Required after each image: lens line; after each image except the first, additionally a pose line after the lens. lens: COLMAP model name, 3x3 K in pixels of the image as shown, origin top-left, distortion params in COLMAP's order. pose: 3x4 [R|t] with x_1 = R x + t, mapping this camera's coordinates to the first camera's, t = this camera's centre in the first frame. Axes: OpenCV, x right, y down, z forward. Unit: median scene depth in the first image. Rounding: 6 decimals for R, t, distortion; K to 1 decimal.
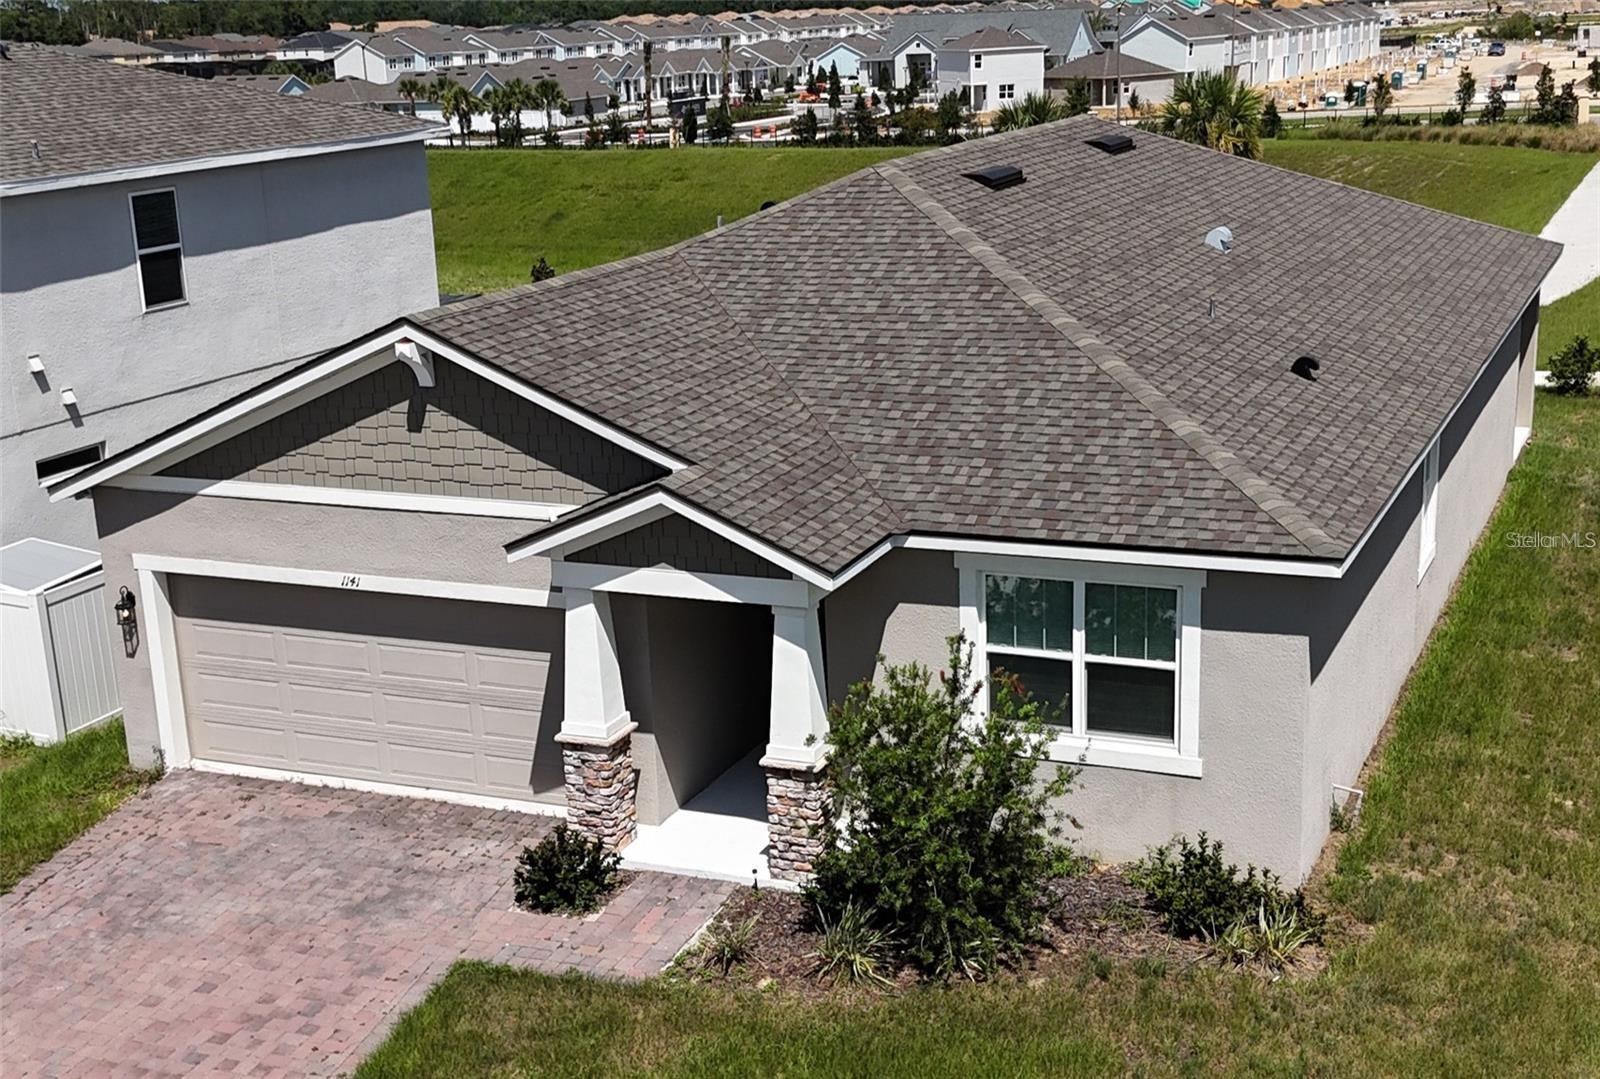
lens RADIAL K [[2061.9, 0, 812.1], [0, 2061.9, 542.7], [0, 0, 1]] dist [0.157858, -0.372090]
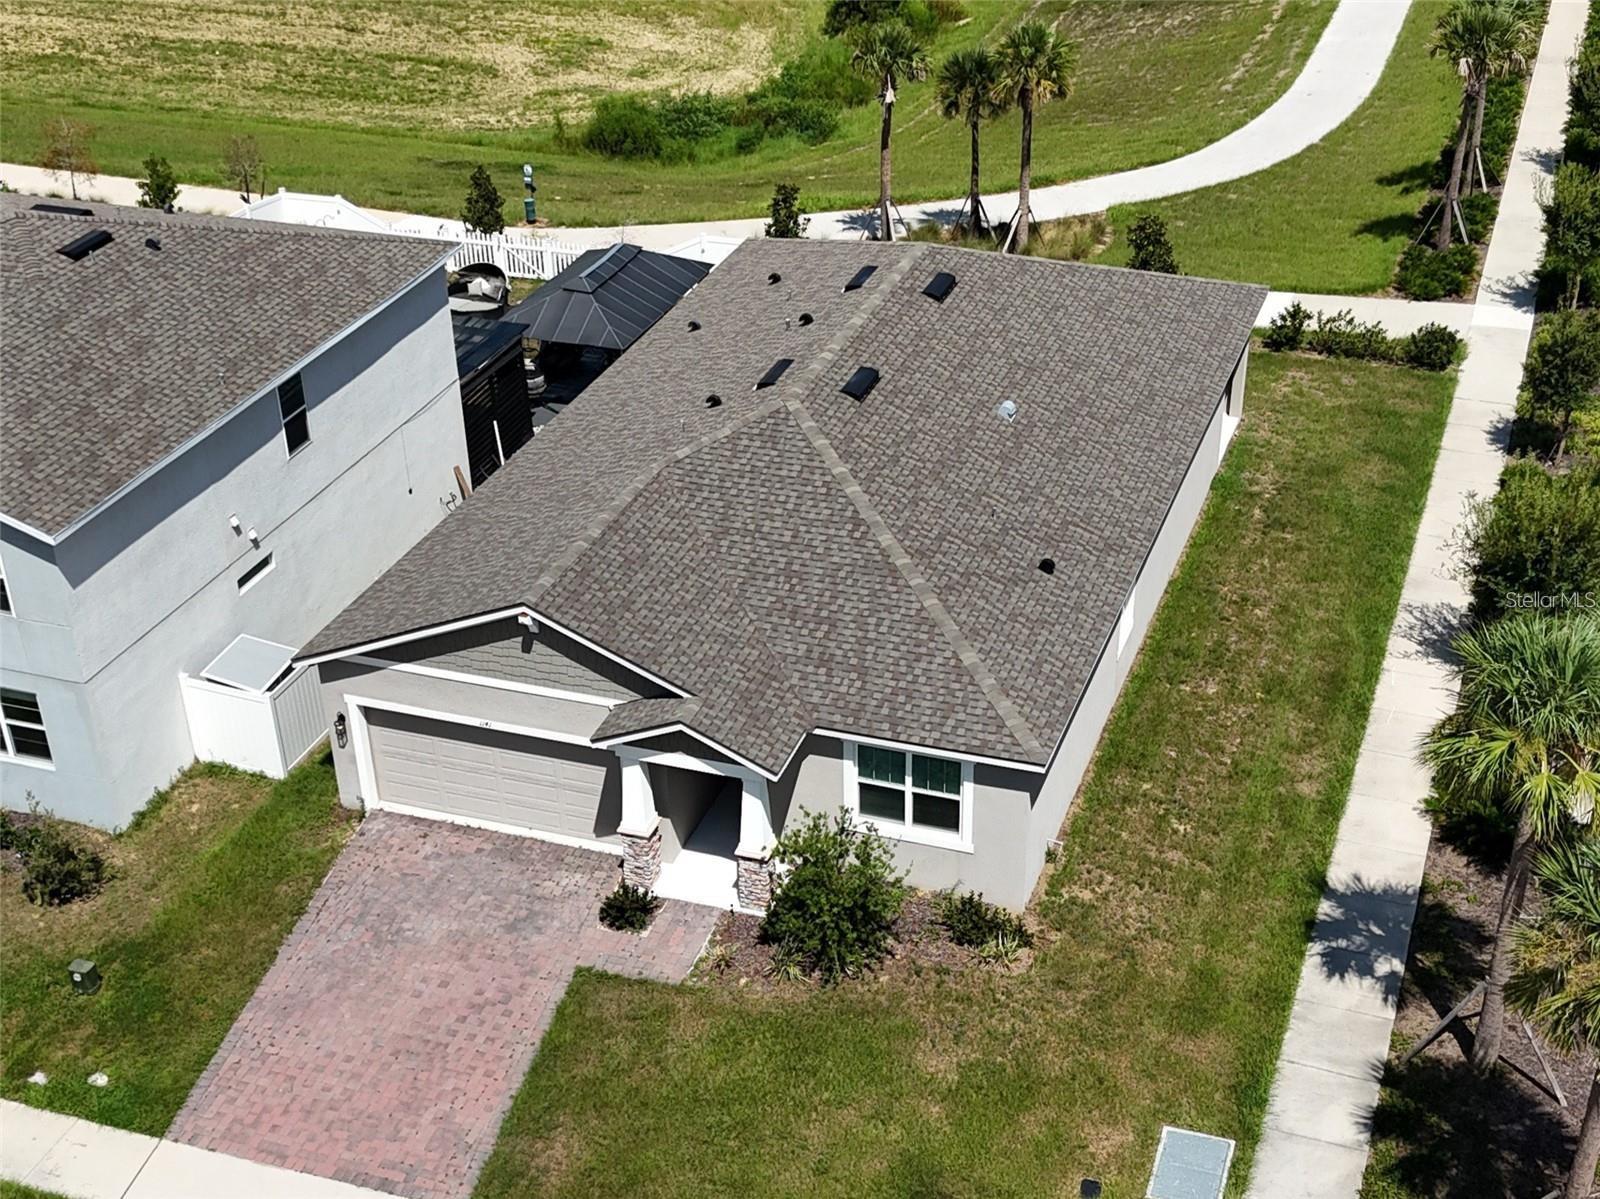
lens RADIAL K [[2110.3, 0, 800.0], [0, 2110.3, 599.5], [0, 0, 1]] dist [0.166640, -0.041039]
pose [[0.997816, -0.020362, 0.062841, -0.076992], [0.004209, 0.968973, 0.247131, -0.546550], [-0.065923, -0.246326, 0.966942, -0.724297]]
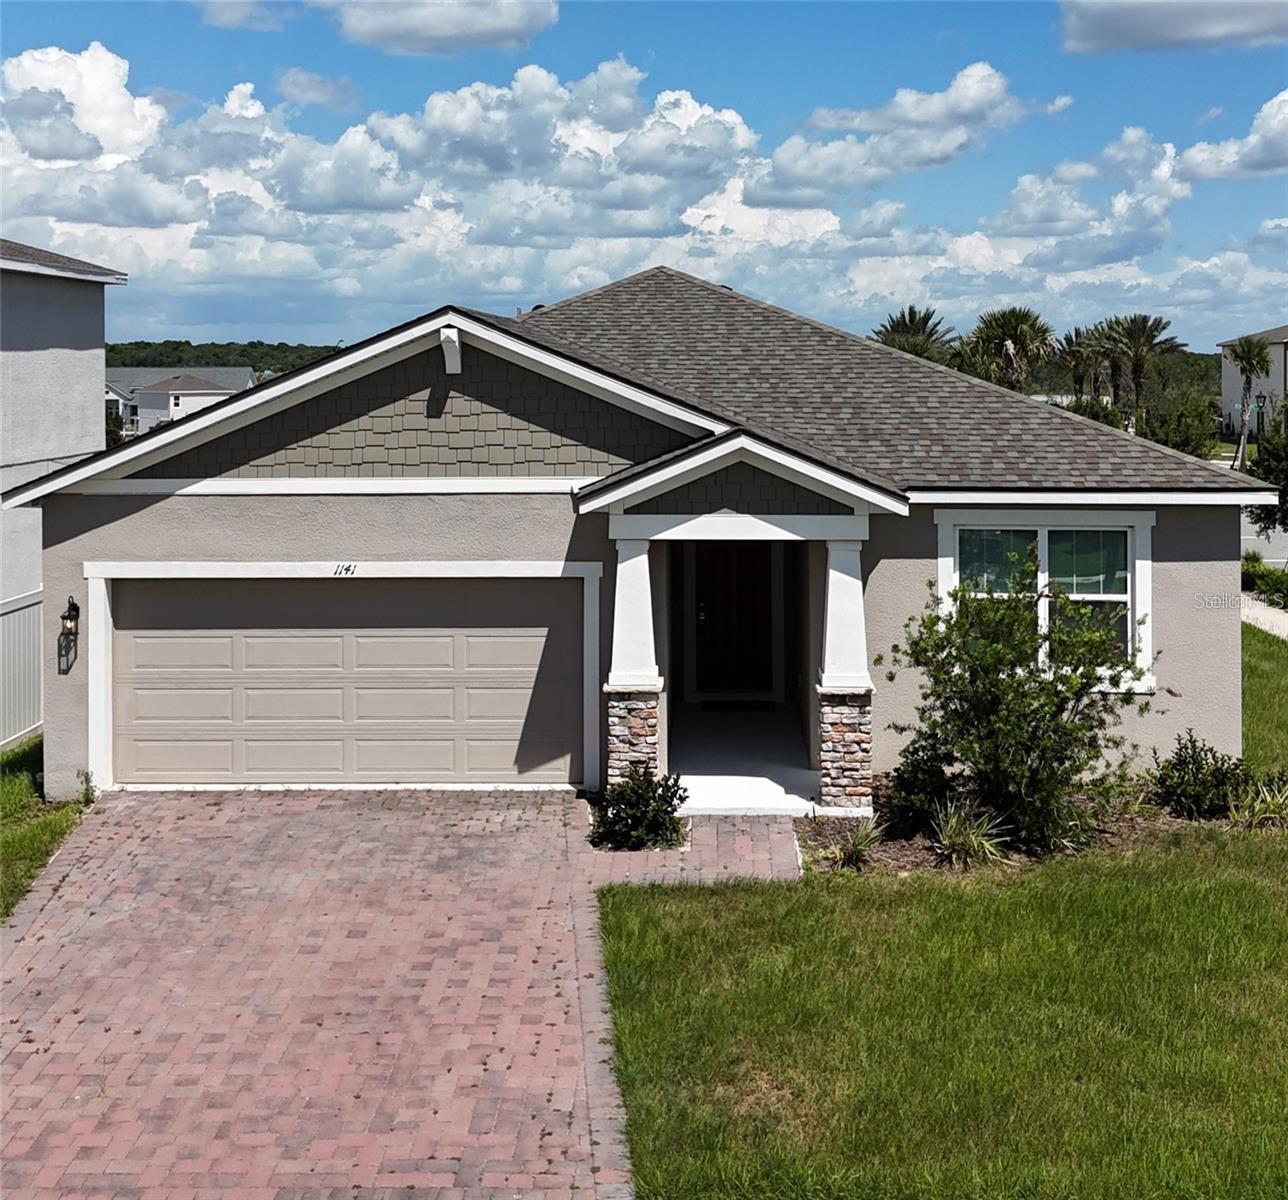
lens RADIAL K [[1722.9, 0, 641.2], [0, 1722.9, 344.4], [0, 0, 1]] dist [0.206091, -0.553839]
pose [[0.932549, 0.039321, 0.358895, -0.429509], [0.060277, 0.963144, -0.262146, 0.157453], [-0.355976, 0.266098, 0.895809, 0.149424]]
